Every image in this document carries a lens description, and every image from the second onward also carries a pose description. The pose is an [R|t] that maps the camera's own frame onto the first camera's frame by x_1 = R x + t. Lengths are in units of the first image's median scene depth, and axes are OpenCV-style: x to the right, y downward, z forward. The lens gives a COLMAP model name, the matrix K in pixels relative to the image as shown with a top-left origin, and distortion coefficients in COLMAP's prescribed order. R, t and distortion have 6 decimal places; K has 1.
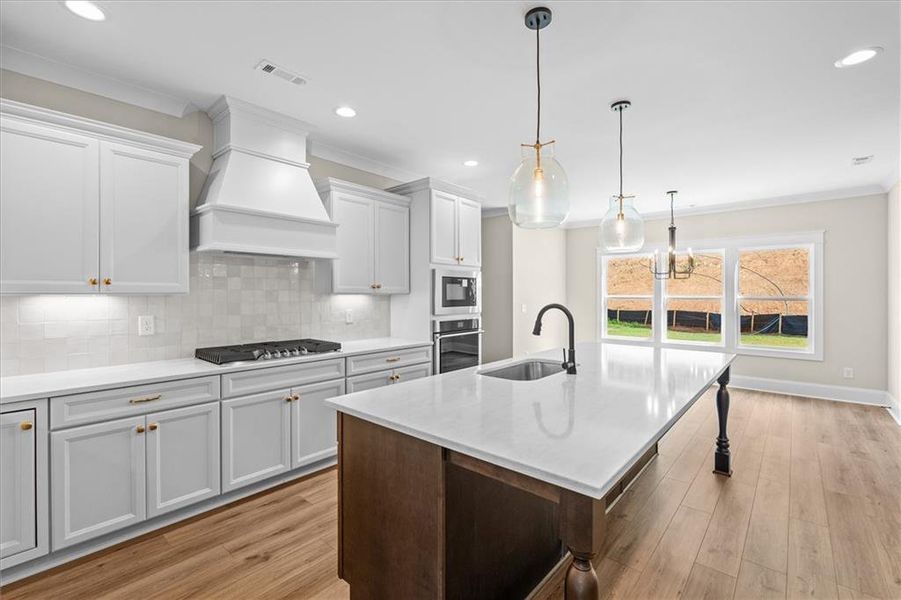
lens RADIAL K [[399.0, 0, 452.5], [0, 399.0, 294.8], [0, 0, 1]] dist [-0.002166, 0.000336]
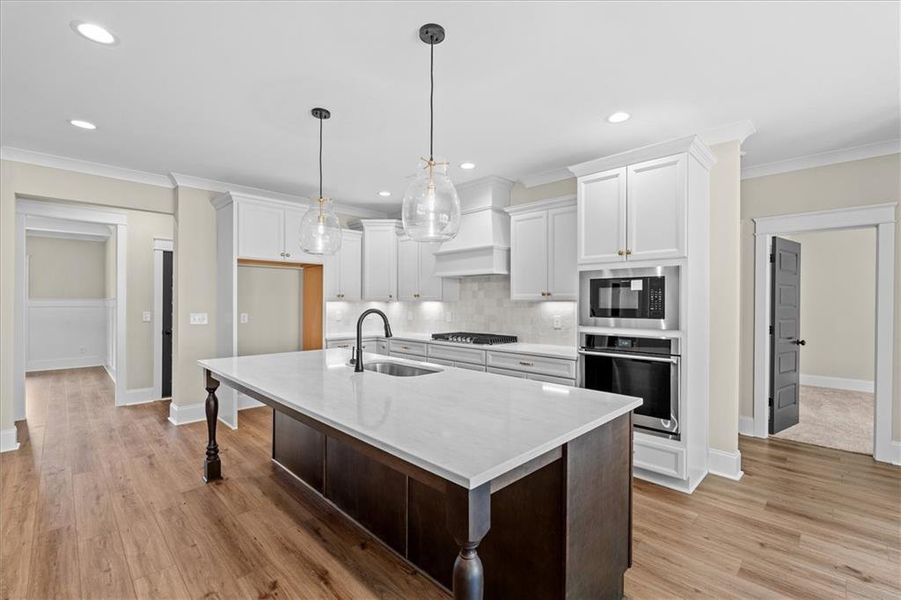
lens RADIAL K [[399.0, 0, 449.0], [0, 399.0, 304.6], [0, 0, 1]] dist [-0.002166, 0.000336]
pose [[-0.083211, 0.006034, -0.996514, 0.908564], [-0.003725, 0.999973, 0.006366, 0.001707], [0.996525, 0.004241, -0.083186, 0.880474]]
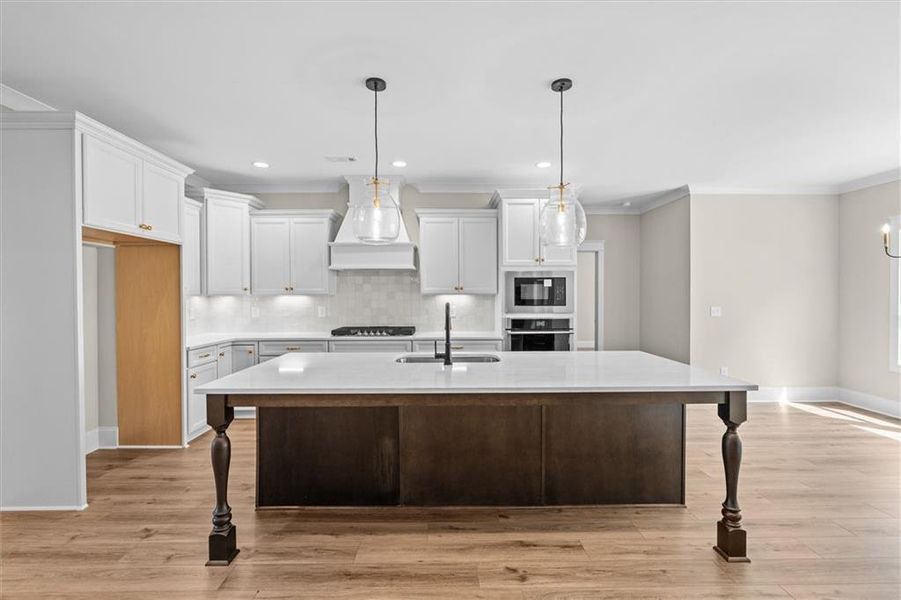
lens RADIAL K [[399.0, 0, 450.8], [0, 399.0, 297.7], [0, 0, 1]] dist [-0.002166, 0.000336]
pose [[0.663941, 0.003495, -0.747776, 0.754011], [0.003083, 0.999968, 0.007411, -0.000091], [0.747778, -0.007226, 0.663909, 0.171036]]
